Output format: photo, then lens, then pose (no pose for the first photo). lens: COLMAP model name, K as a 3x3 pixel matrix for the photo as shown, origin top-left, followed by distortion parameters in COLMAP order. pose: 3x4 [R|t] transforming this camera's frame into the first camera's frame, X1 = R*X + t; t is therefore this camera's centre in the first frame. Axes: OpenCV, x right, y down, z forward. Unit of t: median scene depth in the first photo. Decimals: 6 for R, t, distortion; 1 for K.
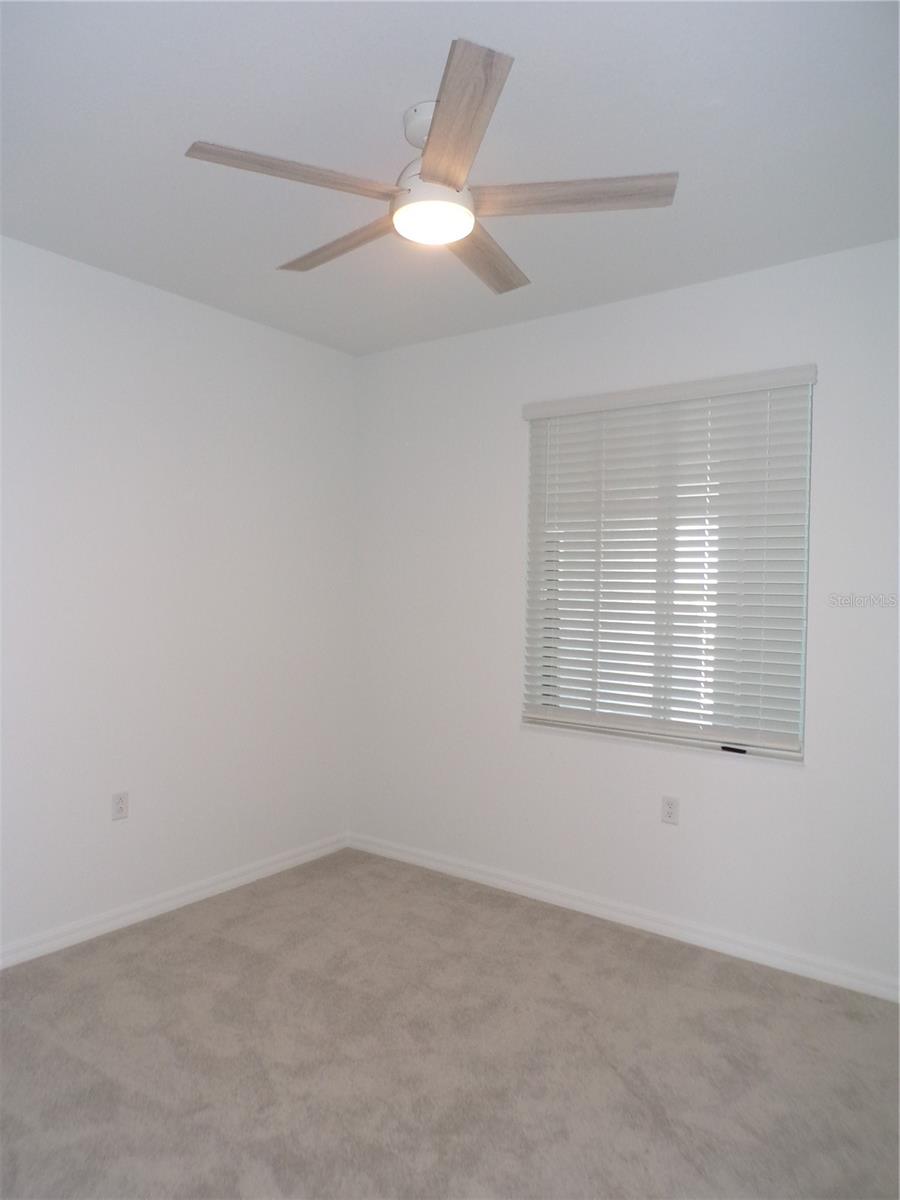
lens RADIAL K [[820.8, 0, 453.7], [0, 820.8, 606.4], [0, 0, 1]] dist [-0.004175, -0.000649]
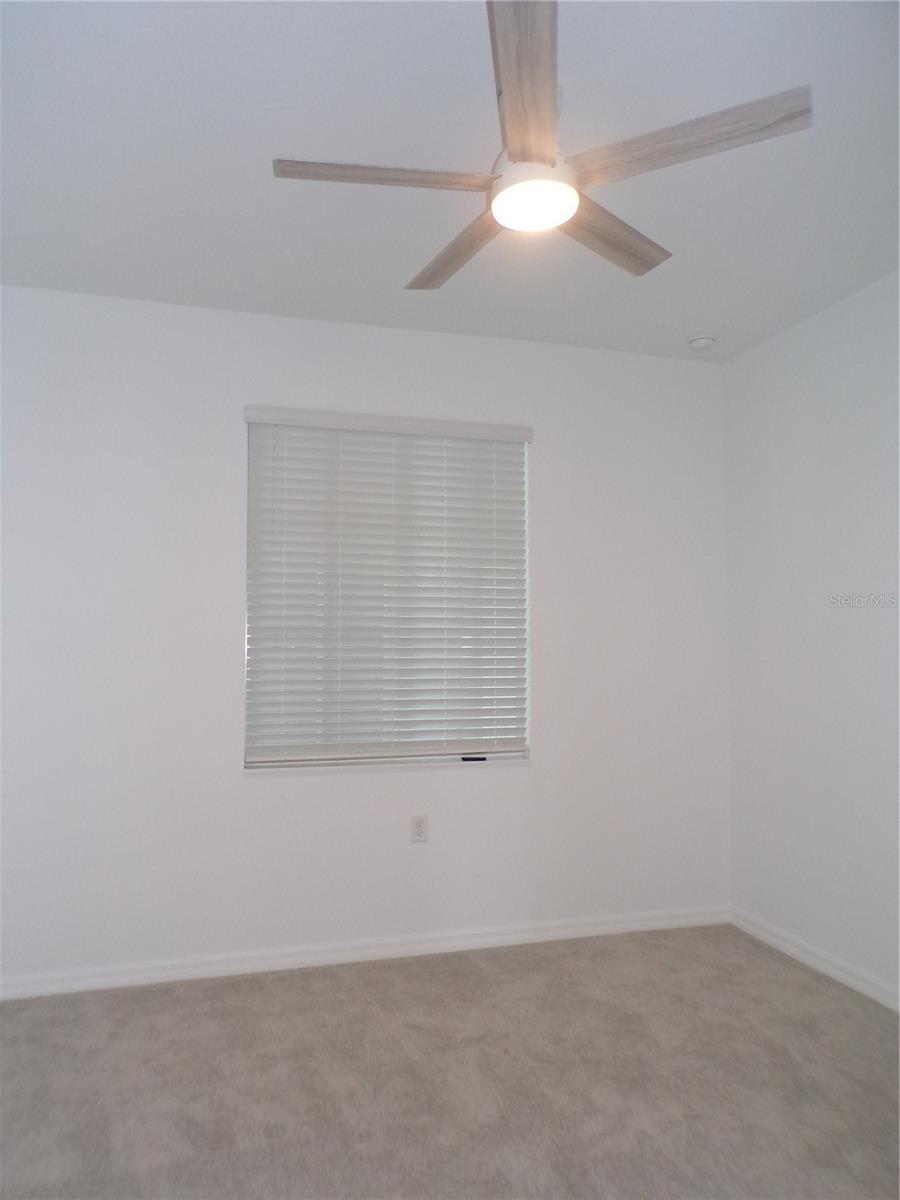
lens RADIAL K [[829.1, 0, 452.3], [0, 829.1, 595.7], [0, 0, 1]] dist [0.000504, -0.002289]
pose [[0.584993, 0.020302, 0.810784, -0.581584], [0.021163, 0.998964, -0.040283, -0.000050], [-0.810762, 0.040724, 0.583957, 0.363214]]
